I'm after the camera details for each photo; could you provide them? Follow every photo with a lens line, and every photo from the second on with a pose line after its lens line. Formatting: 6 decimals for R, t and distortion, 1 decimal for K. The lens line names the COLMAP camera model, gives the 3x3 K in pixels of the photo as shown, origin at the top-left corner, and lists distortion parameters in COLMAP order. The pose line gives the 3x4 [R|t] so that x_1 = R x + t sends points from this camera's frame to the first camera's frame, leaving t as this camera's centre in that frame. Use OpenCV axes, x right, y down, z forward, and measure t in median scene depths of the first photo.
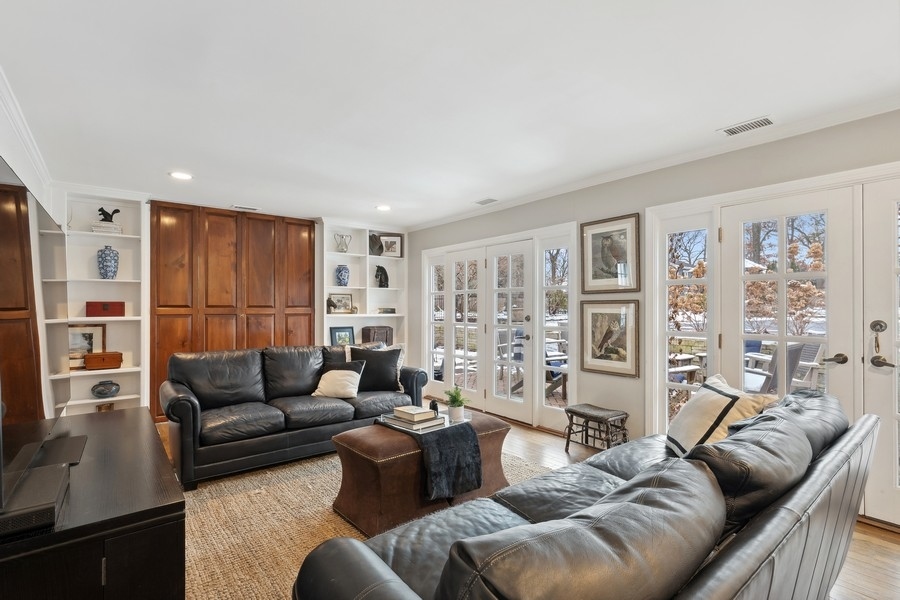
lens RADIAL K [[433.9, 0, 449.7], [0, 433.9, 307.8], [0, 0, 1]] dist [0.016306, -0.000481]
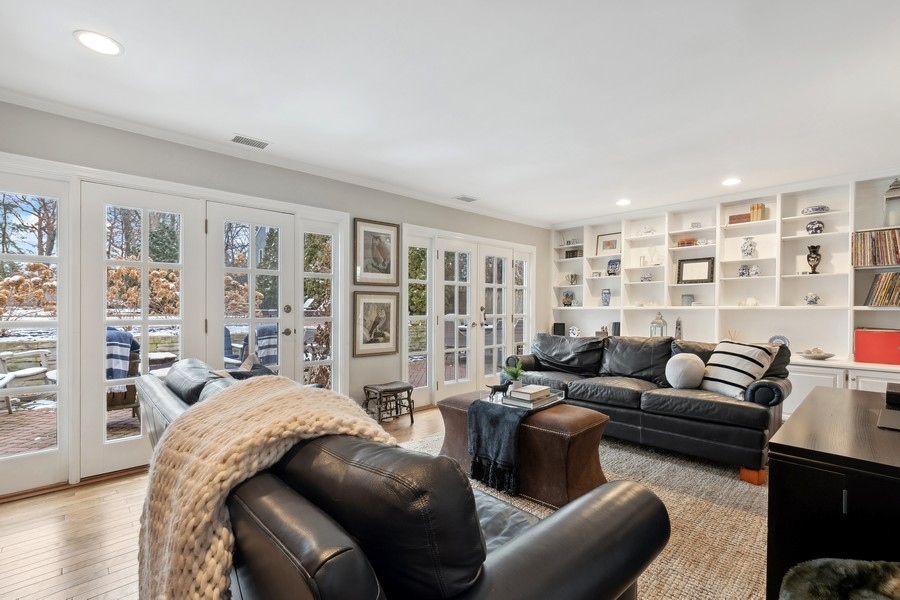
lens RADIAL K [[396.9, 0, 449.0], [0, 396.9, 304.3], [0, 0, 1]] dist [-0.000455, -0.000912]
pose [[-0.068189, -0.012865, 0.997589, -0.704683], [-0.019696, 0.999739, 0.011547, -0.000095], [-0.997478, -0.018862, -0.068425, 0.877887]]
